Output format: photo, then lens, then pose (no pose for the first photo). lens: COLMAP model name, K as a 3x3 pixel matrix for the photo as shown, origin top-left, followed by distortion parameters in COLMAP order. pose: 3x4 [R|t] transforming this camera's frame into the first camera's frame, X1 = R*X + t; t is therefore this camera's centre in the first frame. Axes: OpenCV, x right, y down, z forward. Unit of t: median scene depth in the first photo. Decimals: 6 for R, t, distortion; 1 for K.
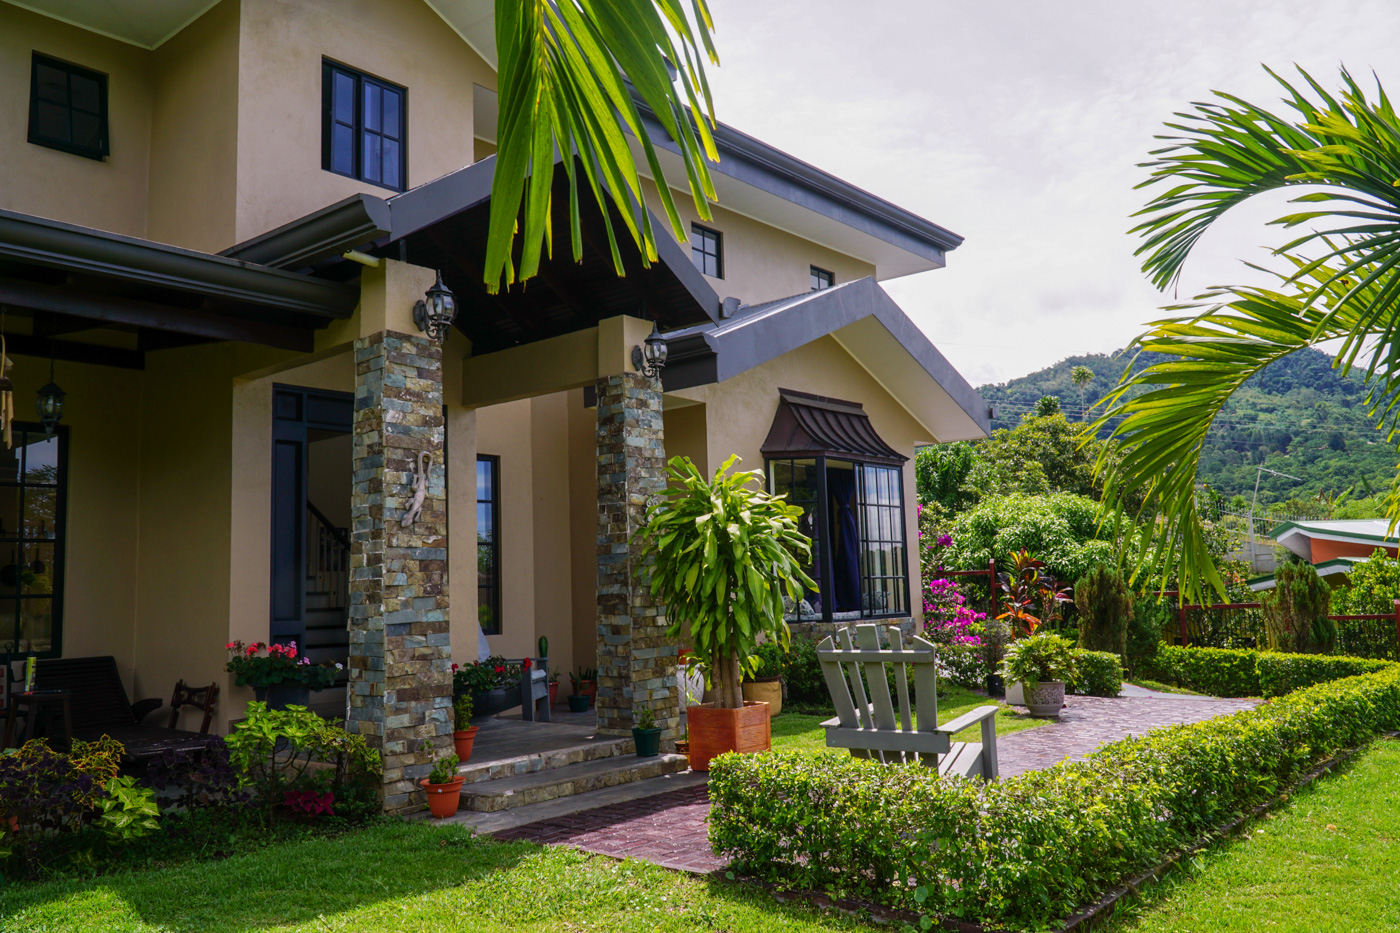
lens RADIAL K [[1095.9, 0, 700.0], [0, 1095.9, 466.5], [0, 0, 1]] dist [0.003388, -0.000749]
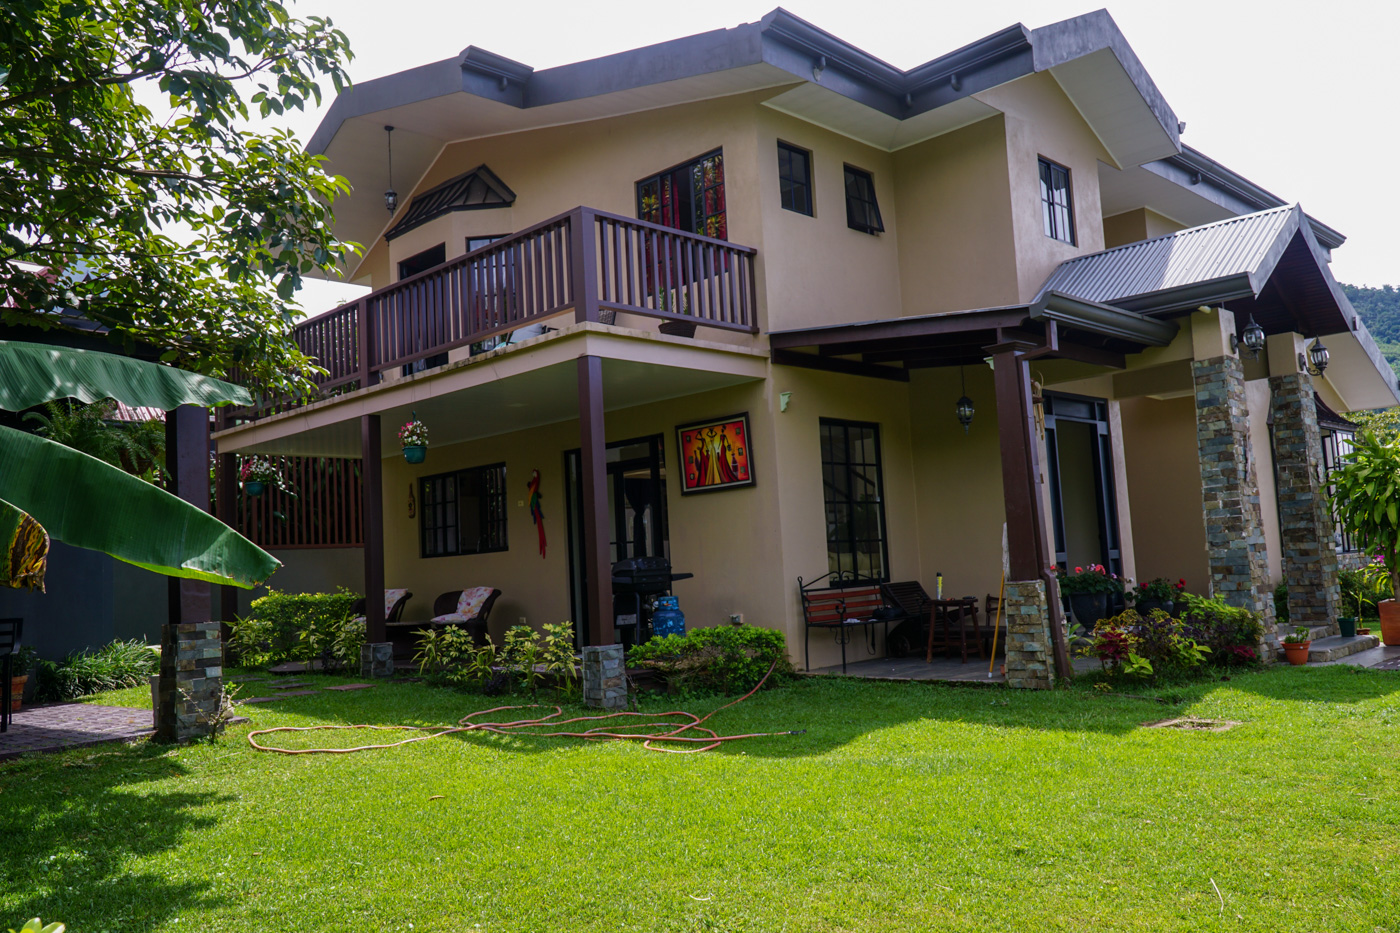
lens RADIAL K [[1095.9, 0, 700.0], [0, 1095.9, 466.5], [0, 0, 1]] dist [0.003388, -0.000749]
pose [[0.996245, -0.030922, -0.080866, -0.751752], [0.032880, 0.999195, 0.022990, -0.023114], [0.080090, -0.025563, 0.996460, -0.496881]]
